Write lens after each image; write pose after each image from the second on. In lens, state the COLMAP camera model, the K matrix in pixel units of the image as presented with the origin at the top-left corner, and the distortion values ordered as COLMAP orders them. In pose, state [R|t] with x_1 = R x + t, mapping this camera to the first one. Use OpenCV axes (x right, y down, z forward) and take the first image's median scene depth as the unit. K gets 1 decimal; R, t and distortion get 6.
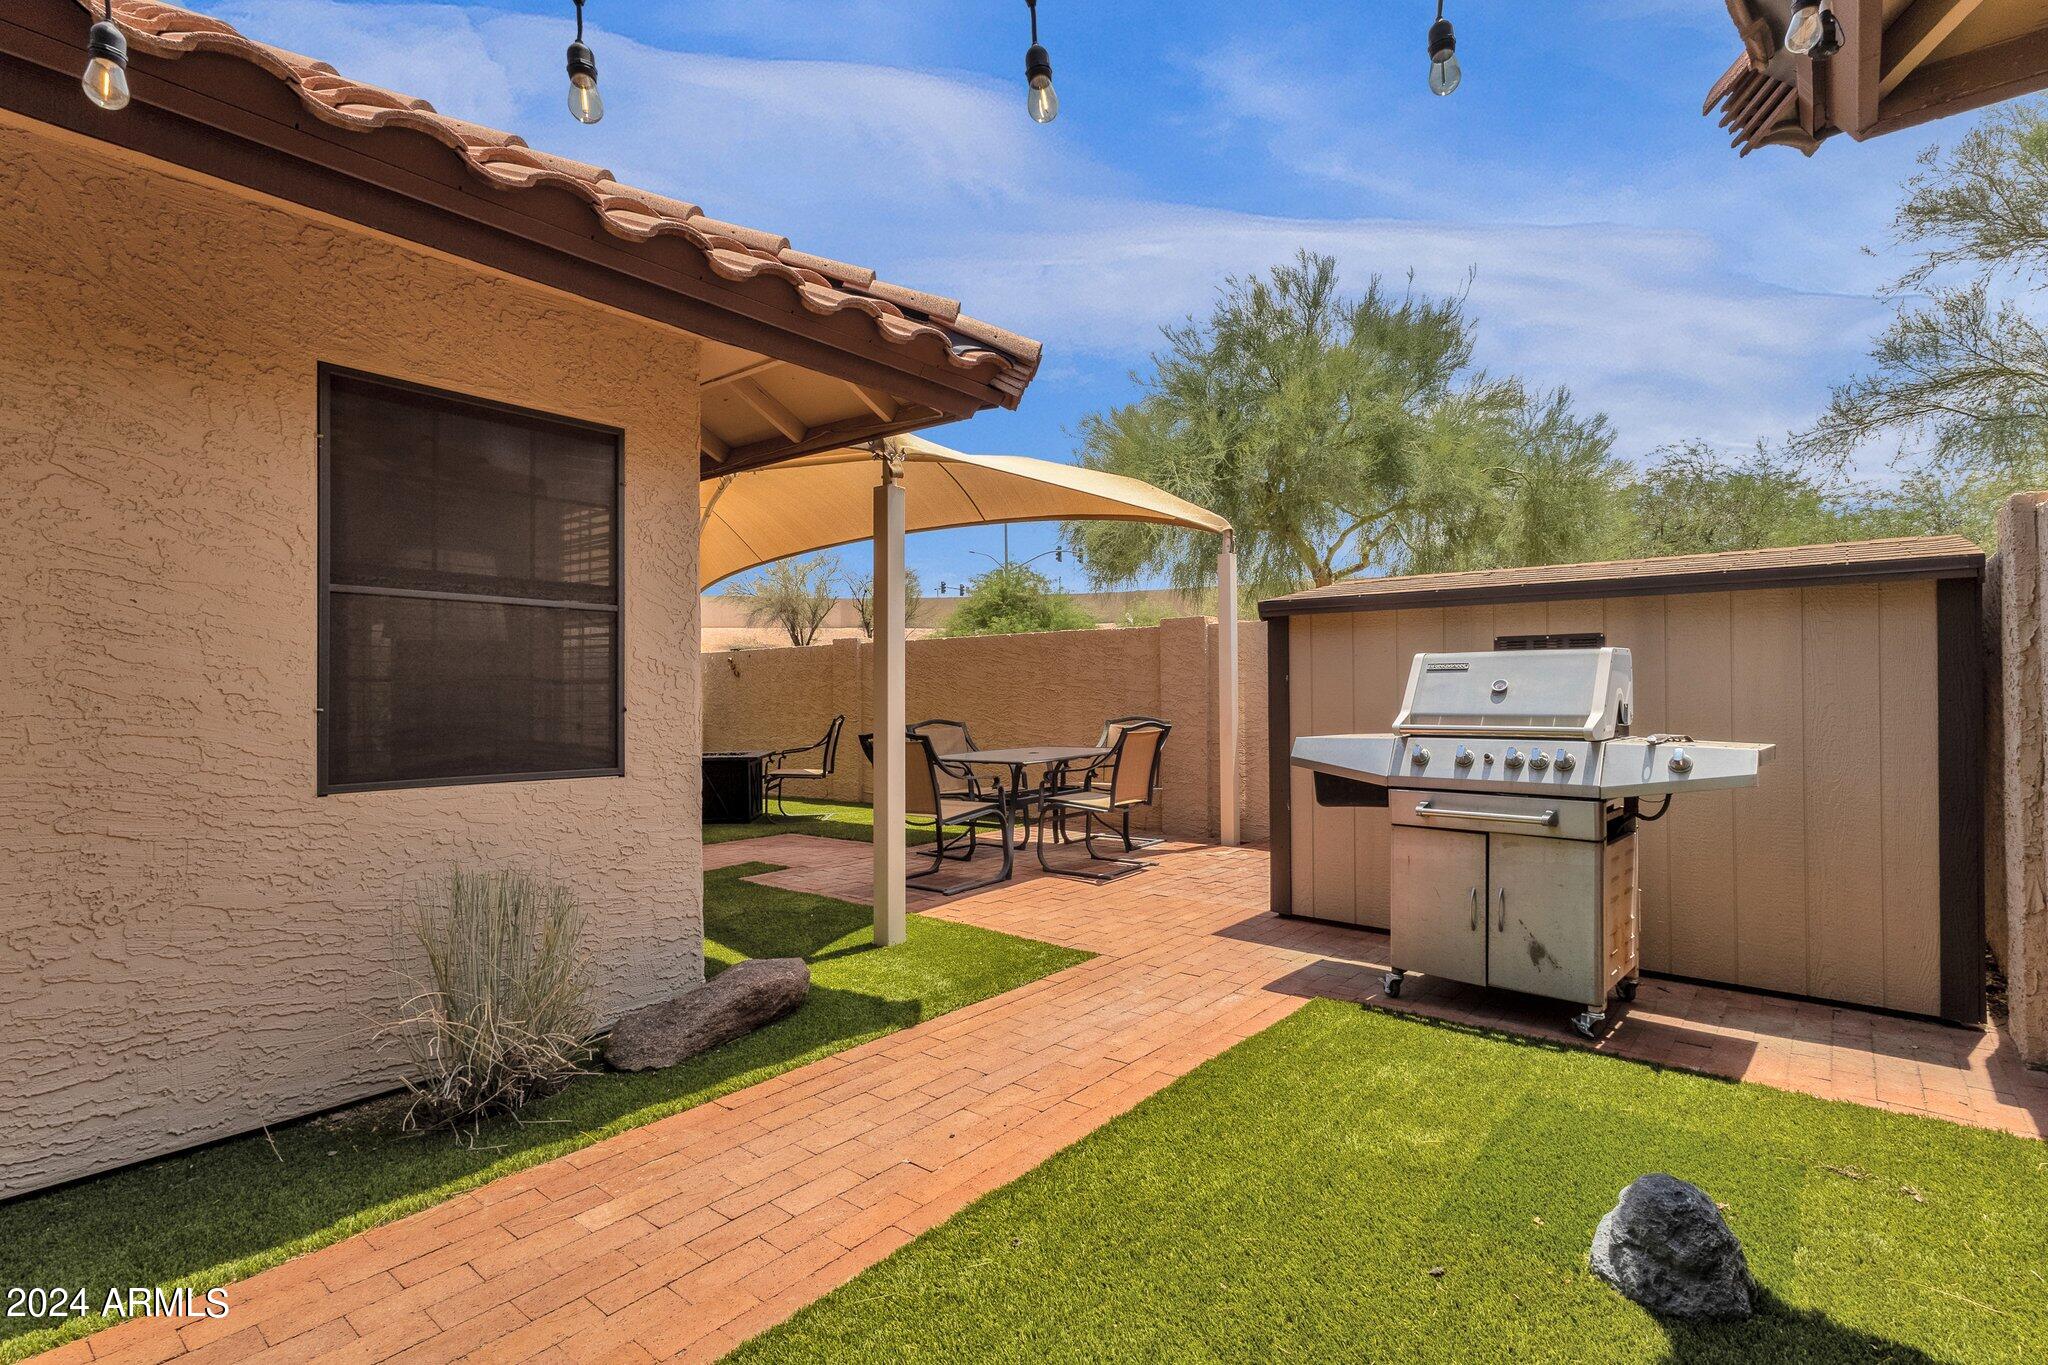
lens RADIAL K [[971.1, 0, 1063.7], [0, 971.1, 693.0], [0, 0, 1]] dist [0.000910, 0.000284]
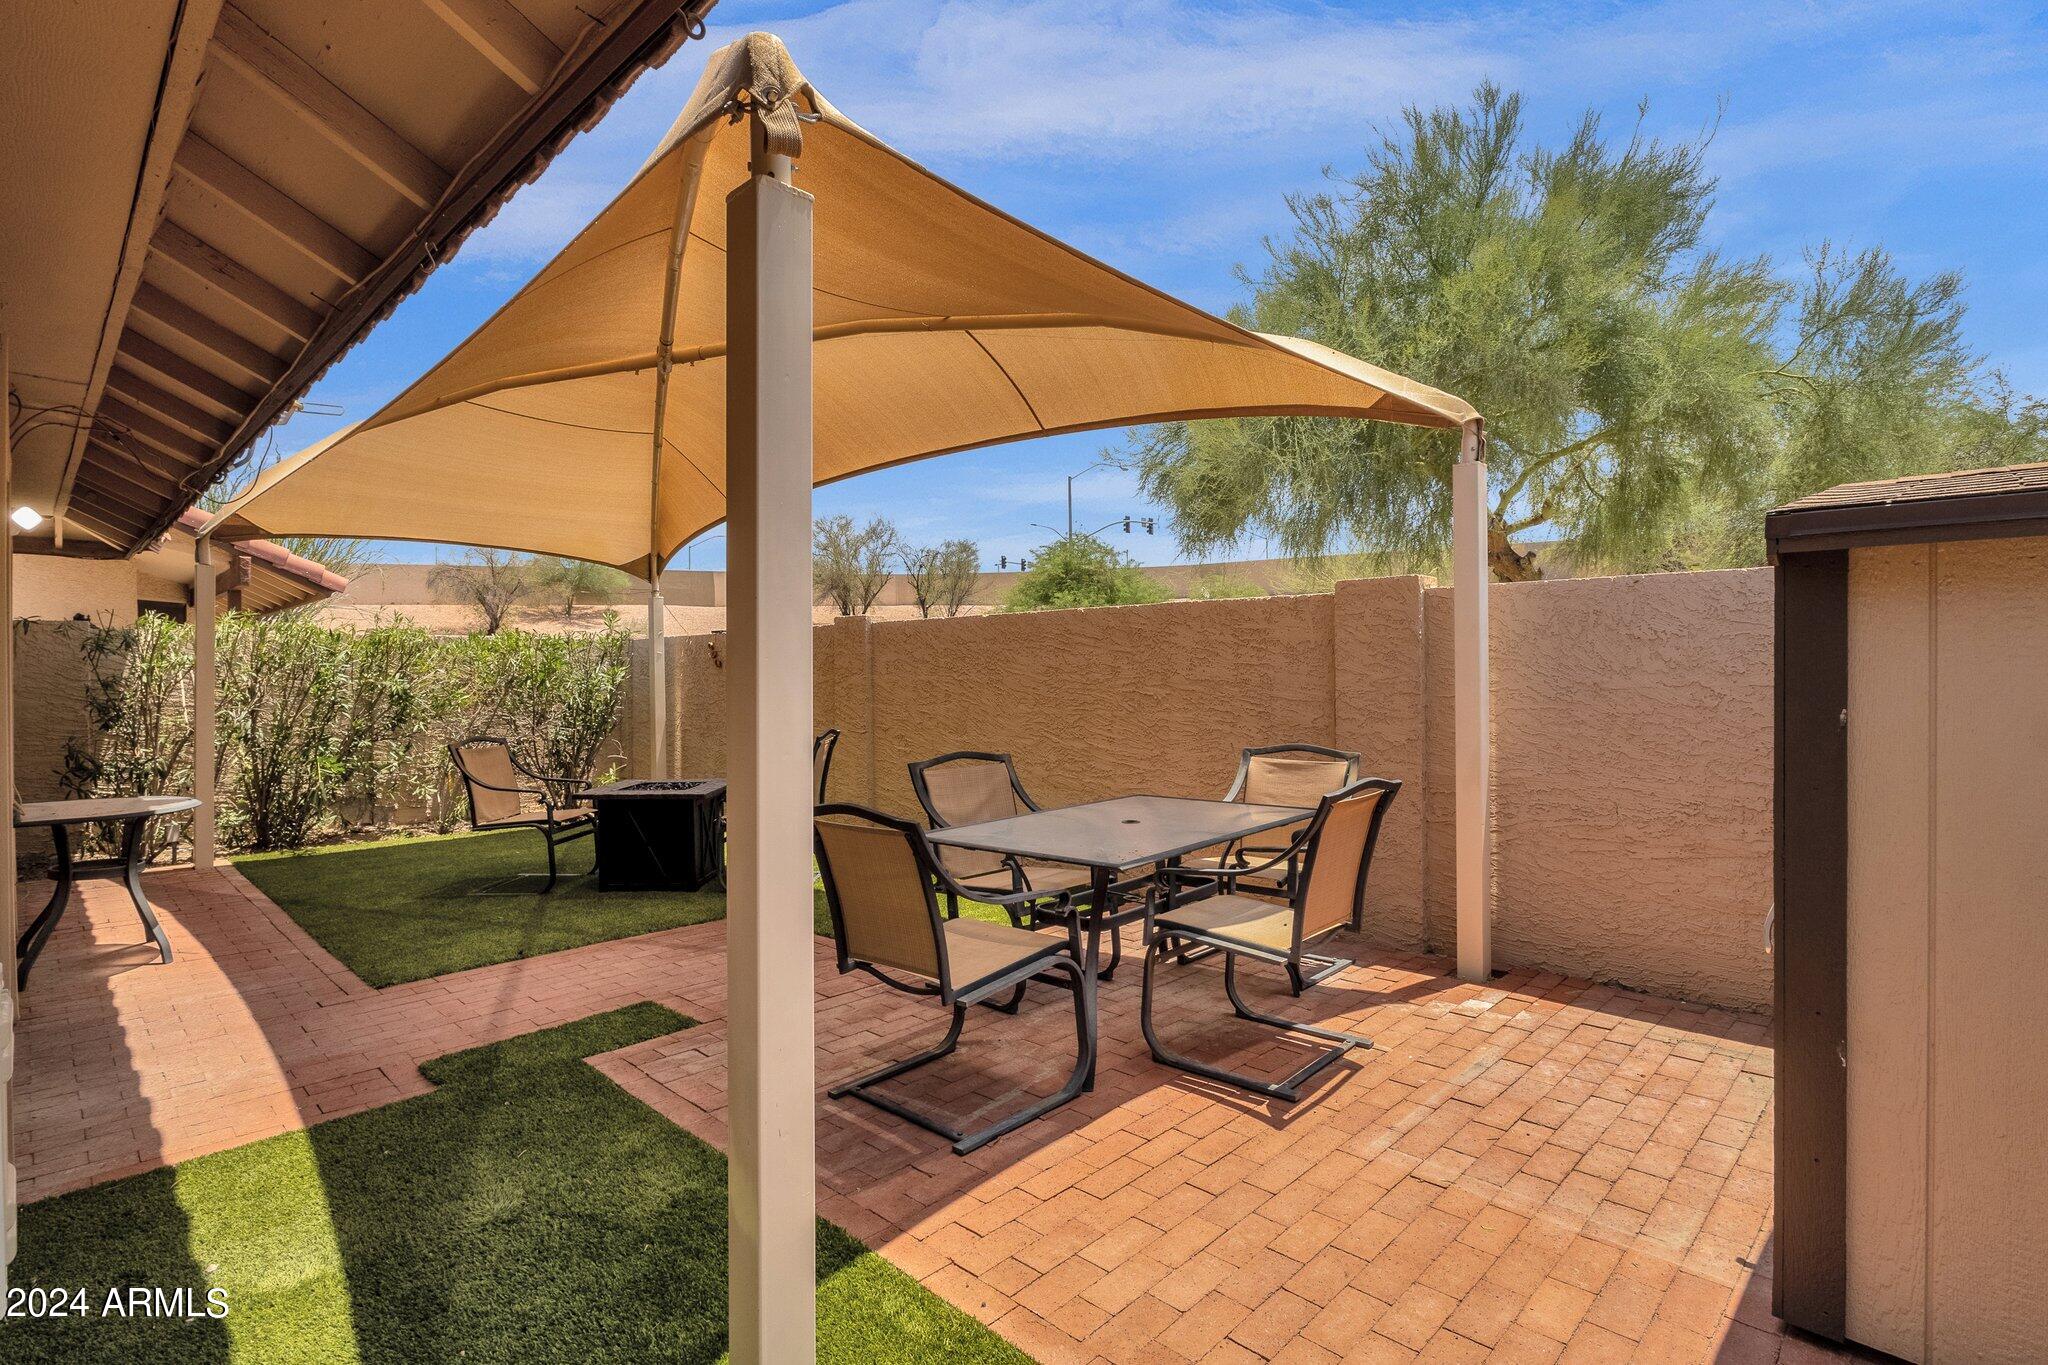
lens RADIAL K [[973.9, 0, 1010.9], [0, 973.9, 672.5], [0, 0, 1]] dist [-0.001435, -0.000164]
pose [[0.992937, 0.002591, -0.118613, -0.030844], [-0.002321, 0.999994, 0.002414, -0.022952], [0.118619, -0.002121, 0.992938, 0.413751]]
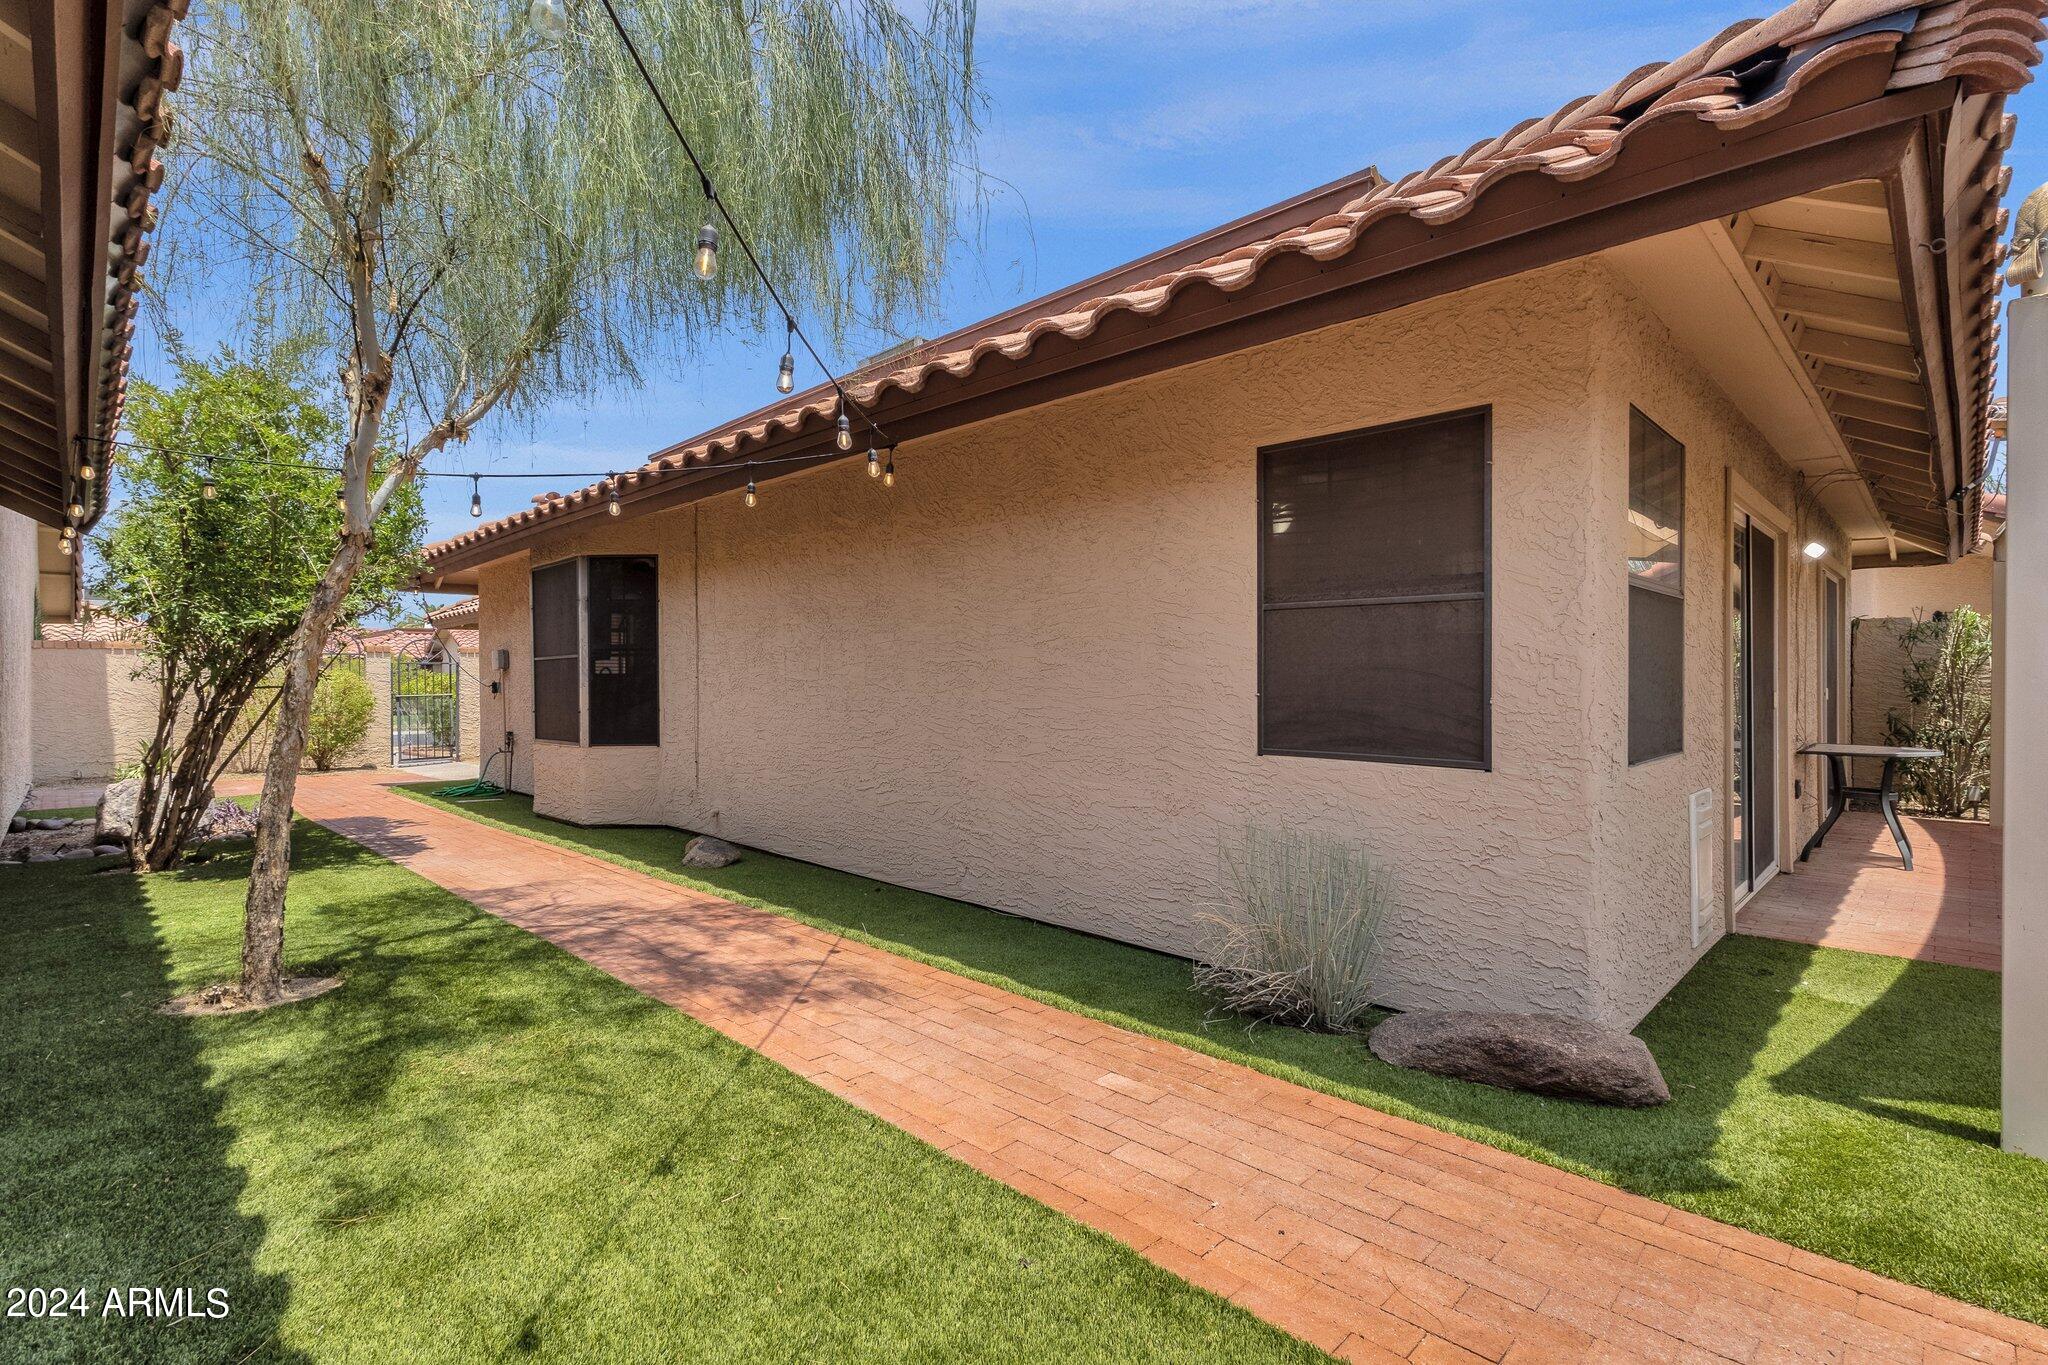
lens RADIAL K [[971.1, 0, 1039.9], [0, 971.1, 692.2], [0, 0, 1]] dist [0.000910, 0.000284]
pose [[-0.115115, 0.022241, -0.993103, 0.263734], [0.004147, 0.999751, 0.021909, -0.007101], [0.993344, -0.001596, -0.115178, 0.329282]]
